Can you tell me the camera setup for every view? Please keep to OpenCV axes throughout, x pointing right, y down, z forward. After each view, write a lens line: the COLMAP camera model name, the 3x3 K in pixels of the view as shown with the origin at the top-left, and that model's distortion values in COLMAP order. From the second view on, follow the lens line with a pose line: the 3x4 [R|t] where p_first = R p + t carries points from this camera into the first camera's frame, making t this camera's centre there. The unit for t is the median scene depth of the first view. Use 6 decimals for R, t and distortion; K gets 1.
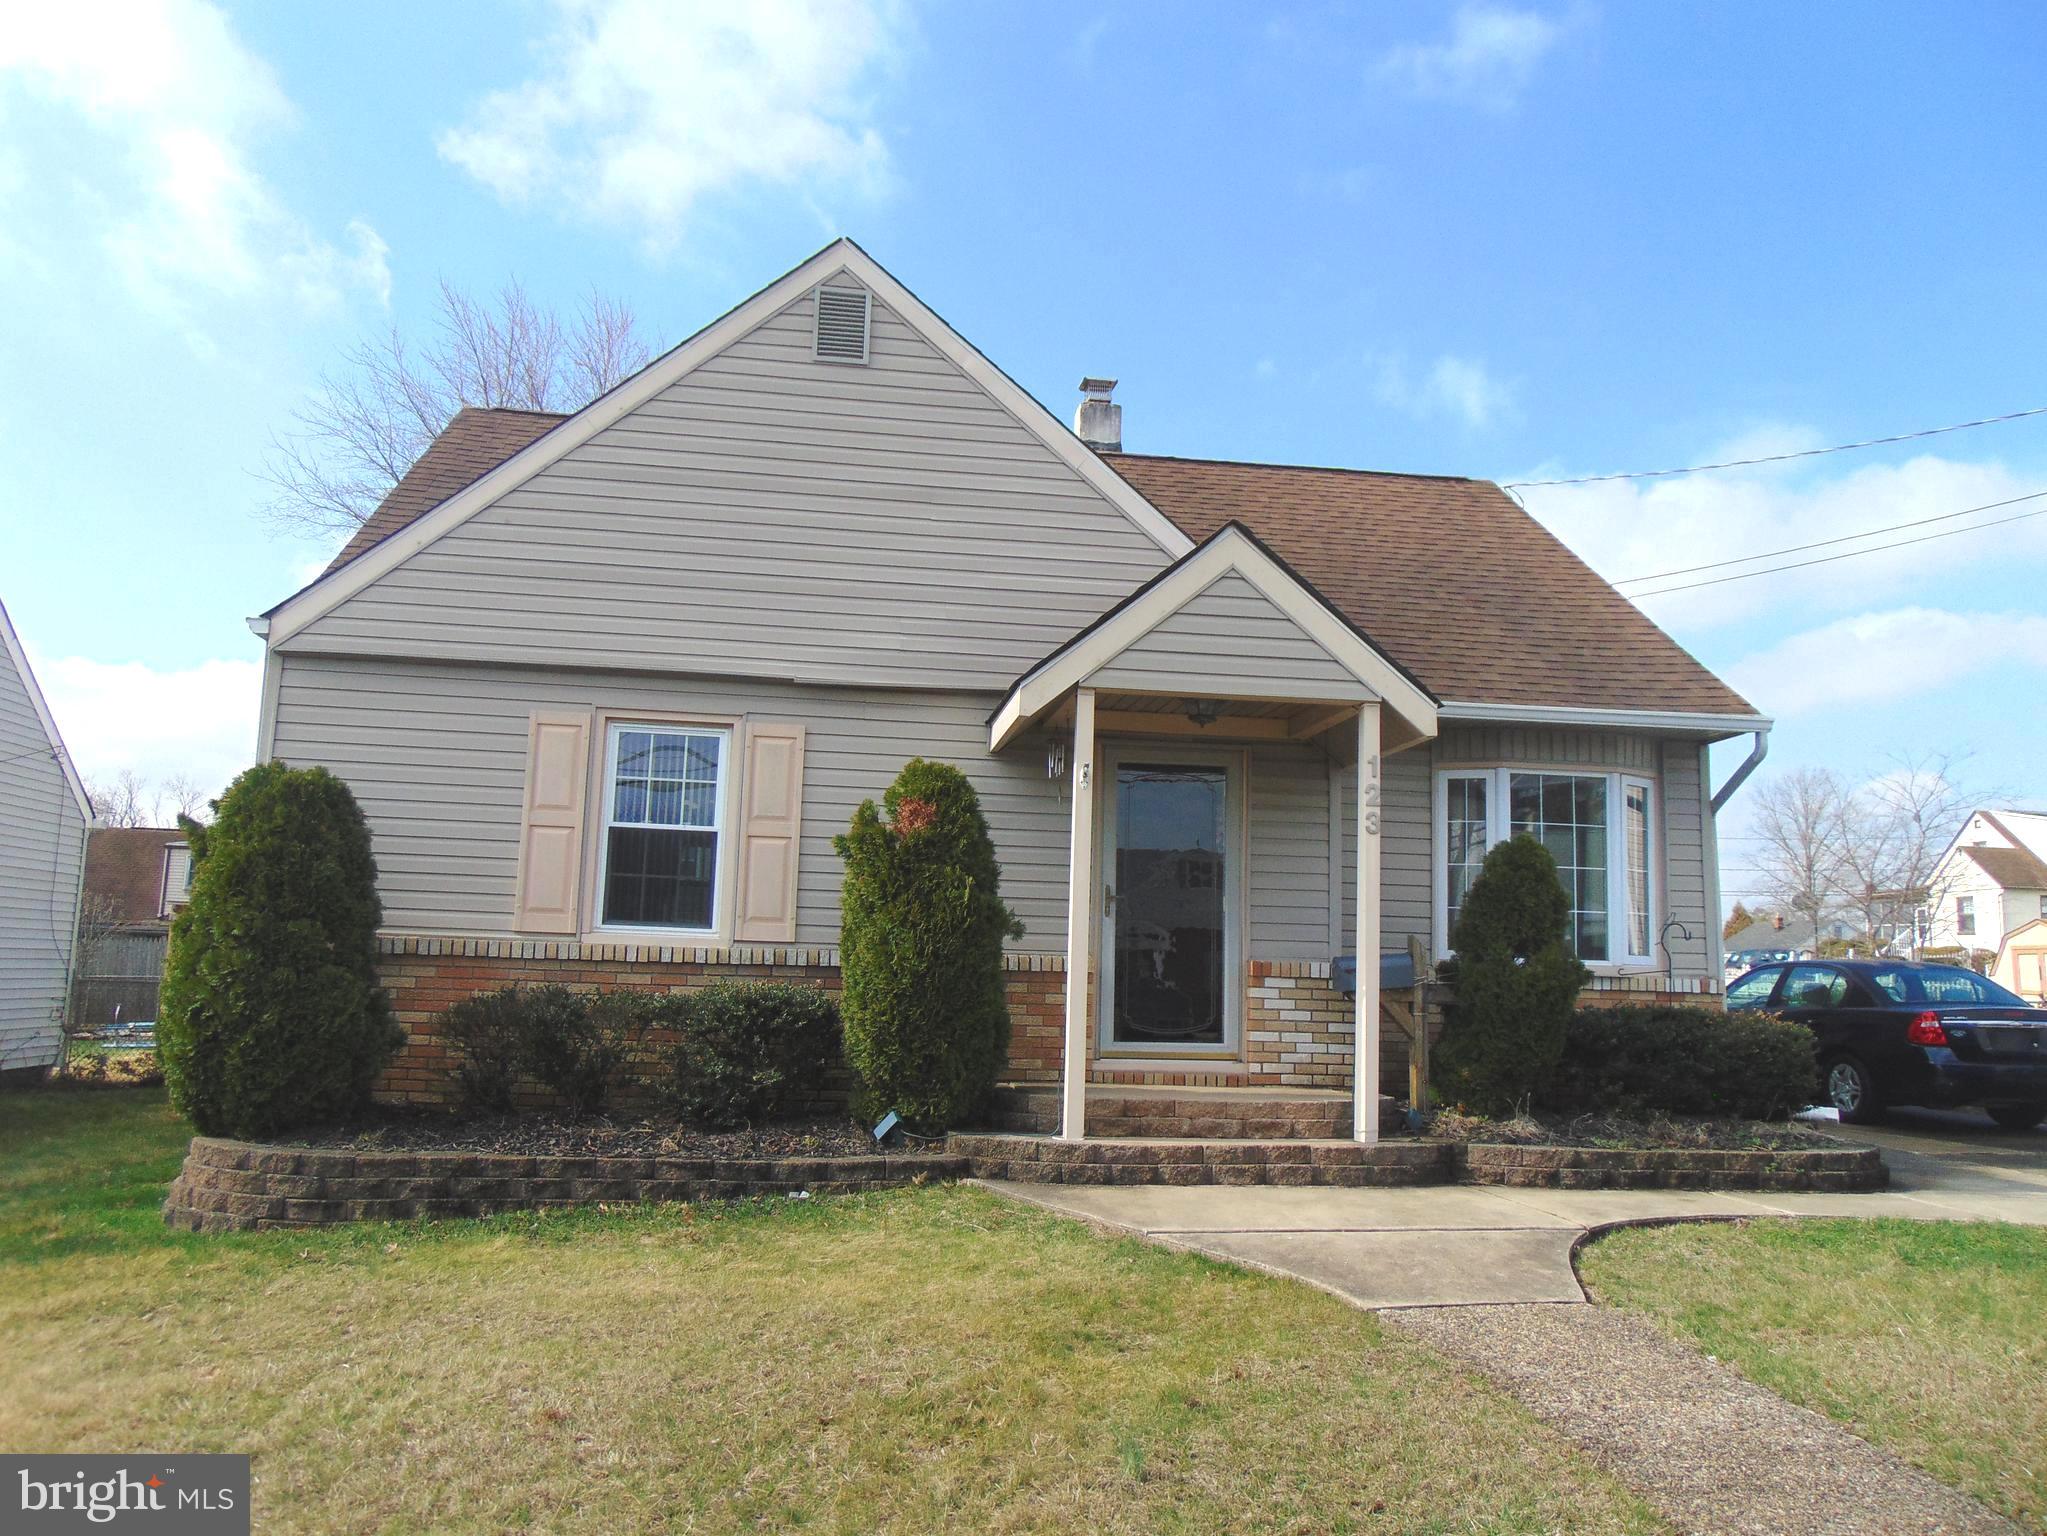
lens RADIAL K [[1533.9, 0, 1023.5], [0, 1533.9, 768.0], [0, 0, 1]] dist [-0.043469, 0.087283]
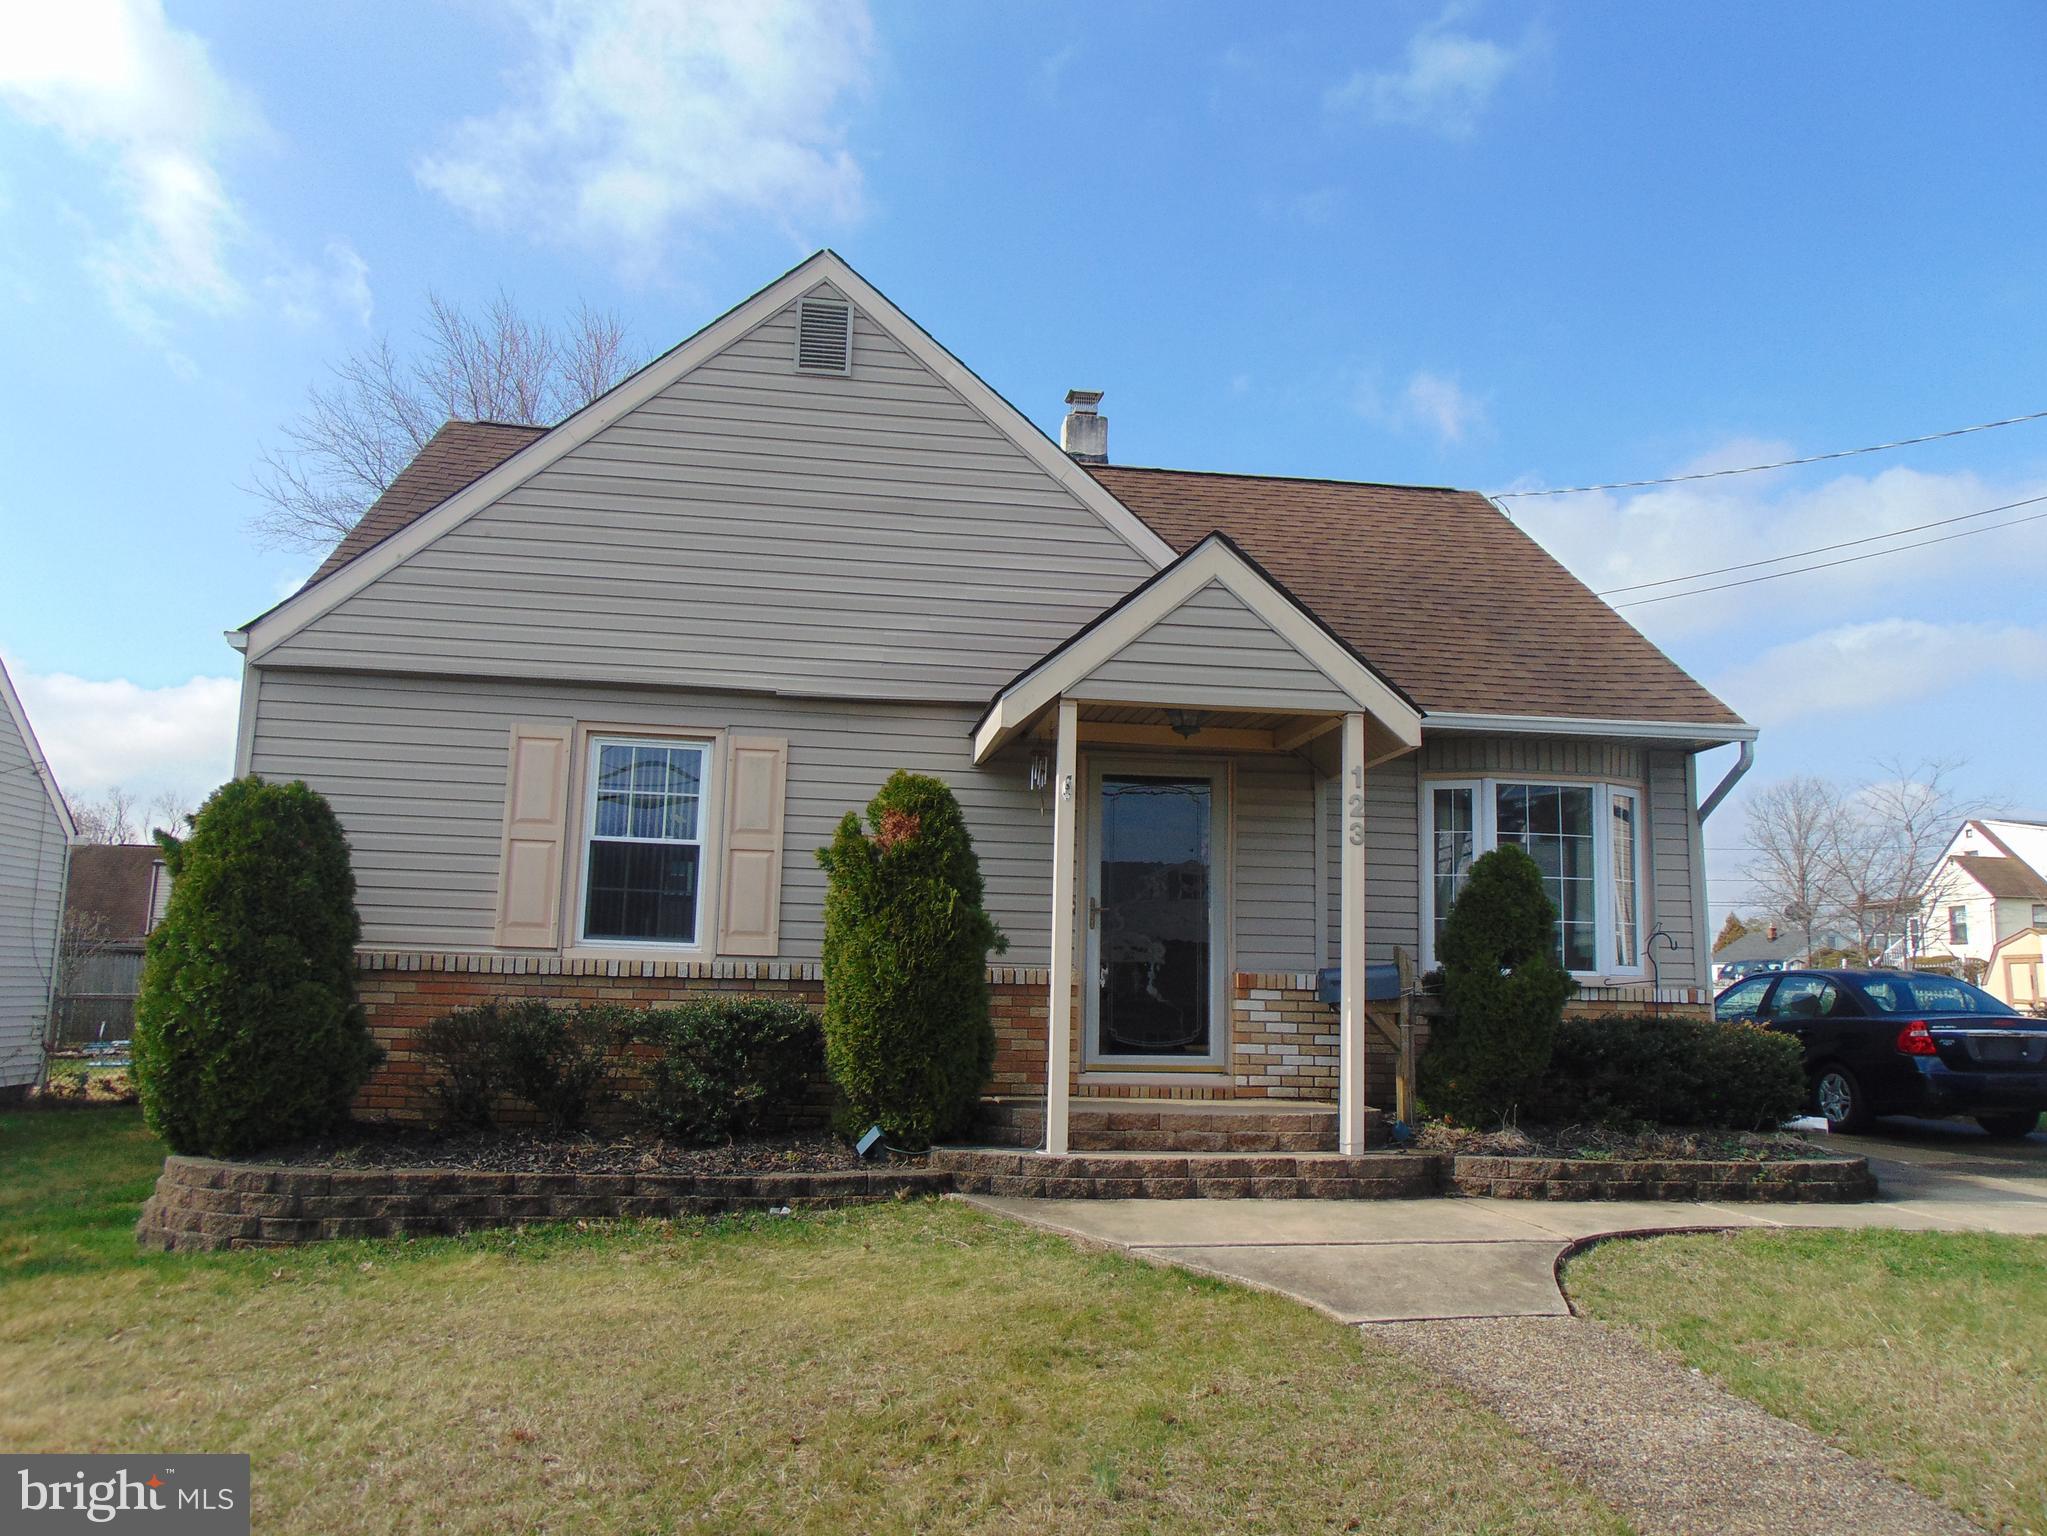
lens RADIAL K [[1533.9, 0, 1023.5], [0, 1533.9, 768.0], [0, 0, 1]] dist [-0.043469, 0.087283]
pose [[0.999984, -0.004044, 0.003987, 0.007194], [0.004080, 0.999950, -0.009102, 0.001451], [-0.003950, 0.009118, 0.999951, 0.004333]]
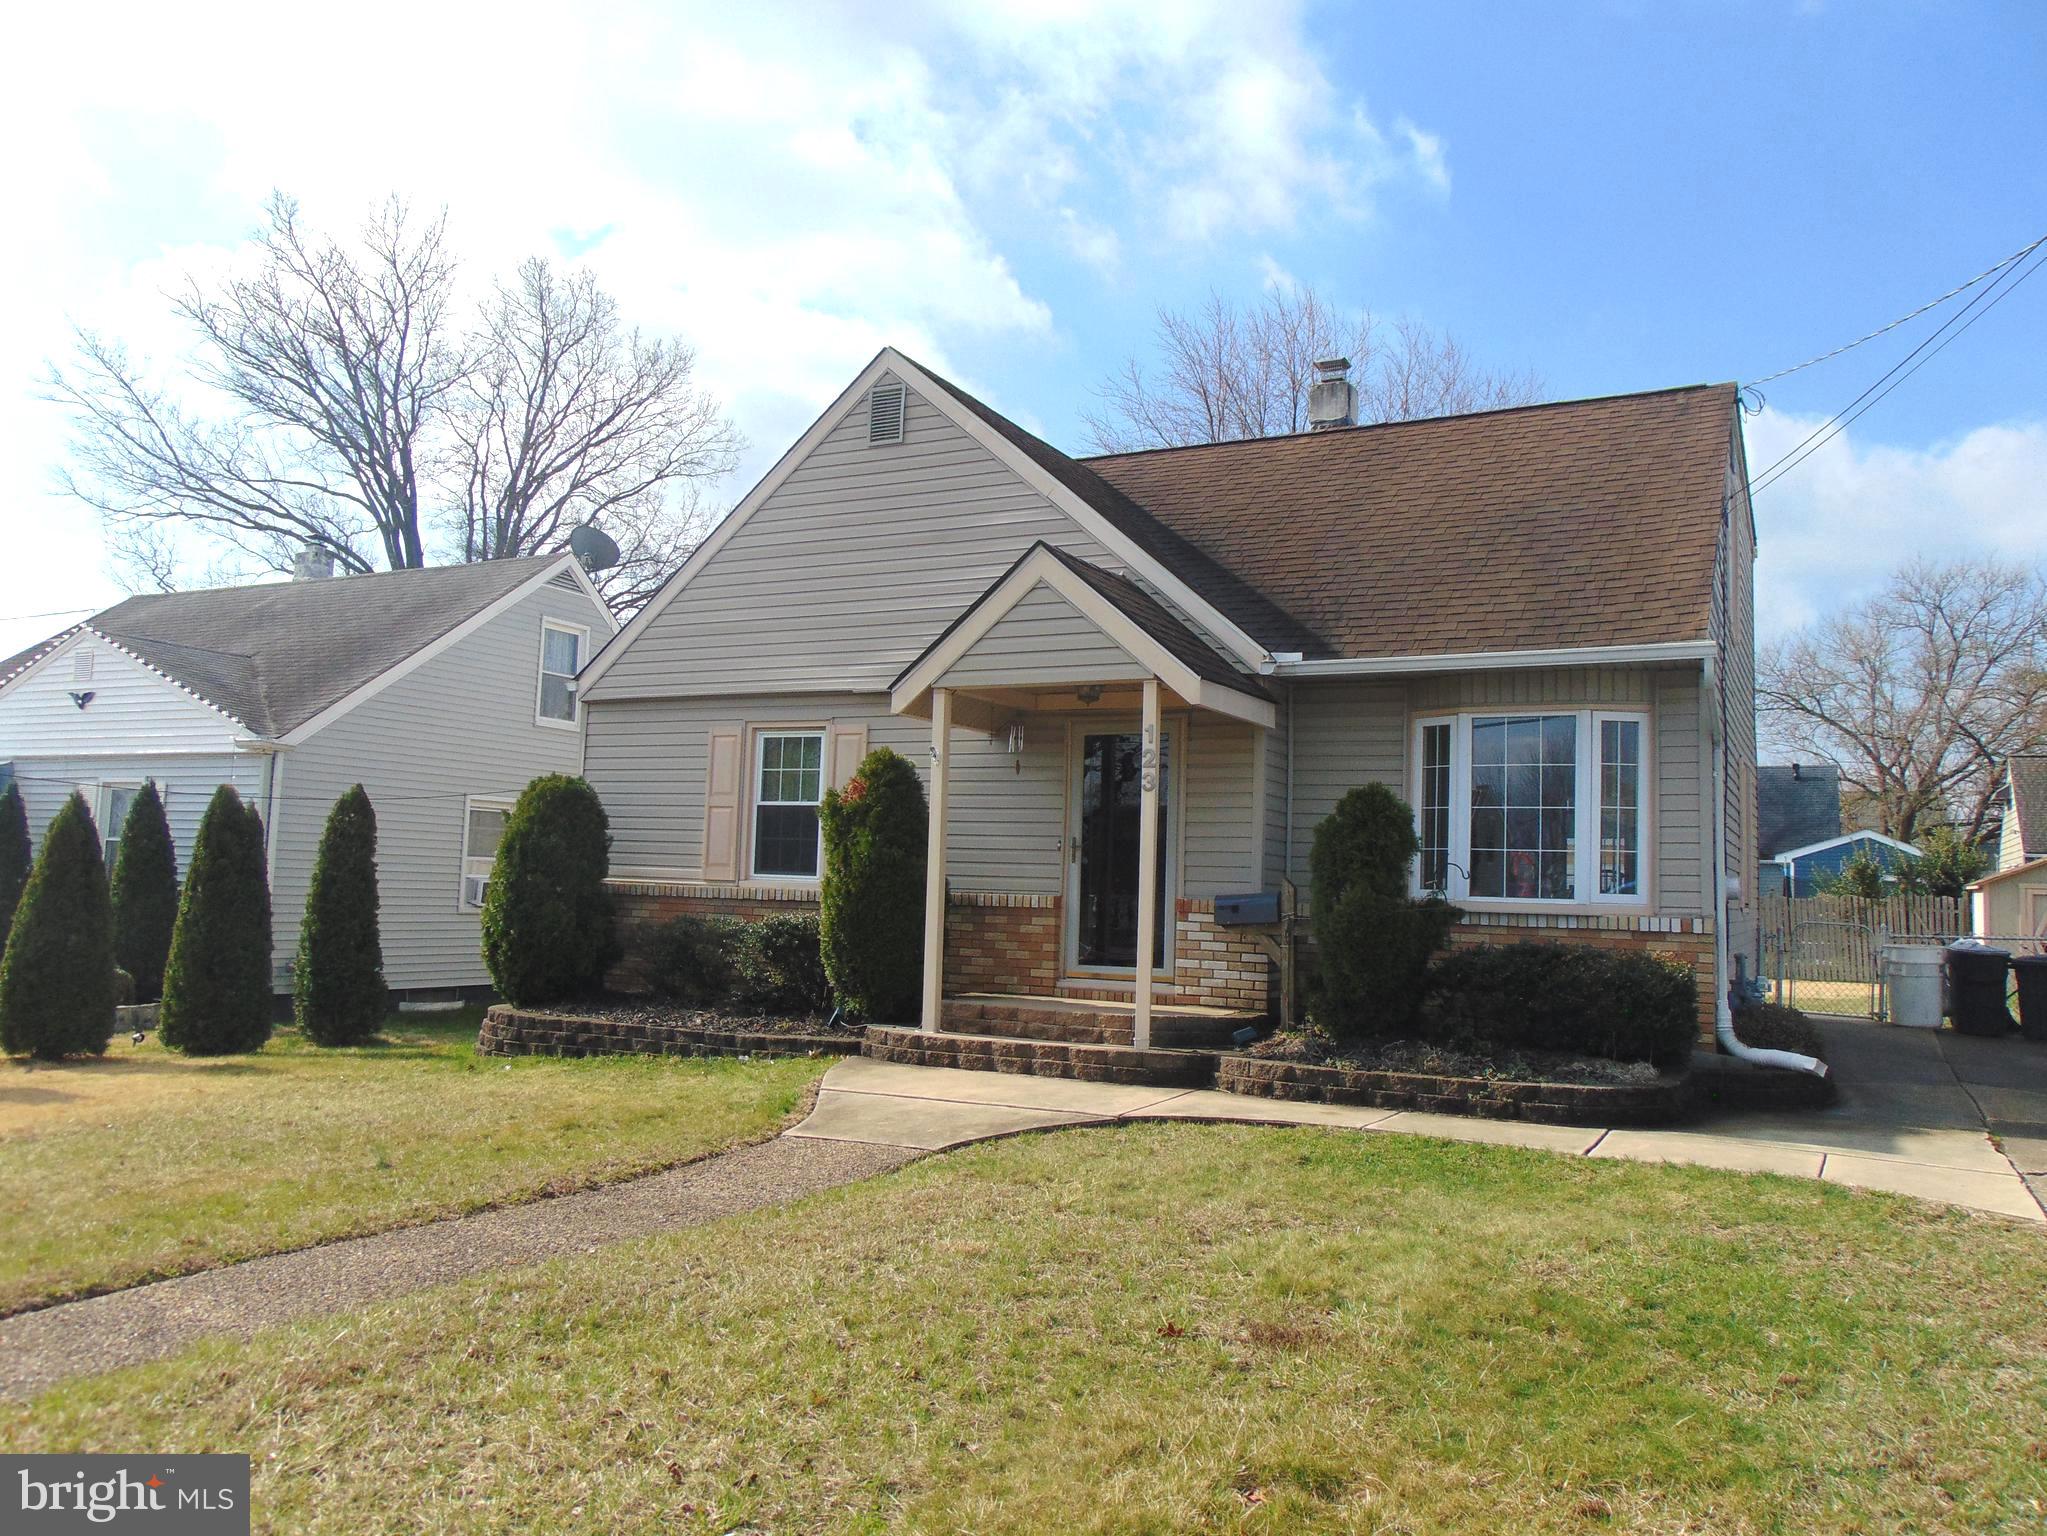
lens RADIAL K [[1533.9, 0, 1023.5], [0, 1533.9, 768.0], [0, 0, 1]] dist [-0.043469, 0.087283]
pose [[0.814577, -0.050033, -0.577893, 0.801669], [0.070102, 0.997462, 0.012454, 0.003877], [0.575803, -0.050656, 0.816017, -0.018846]]
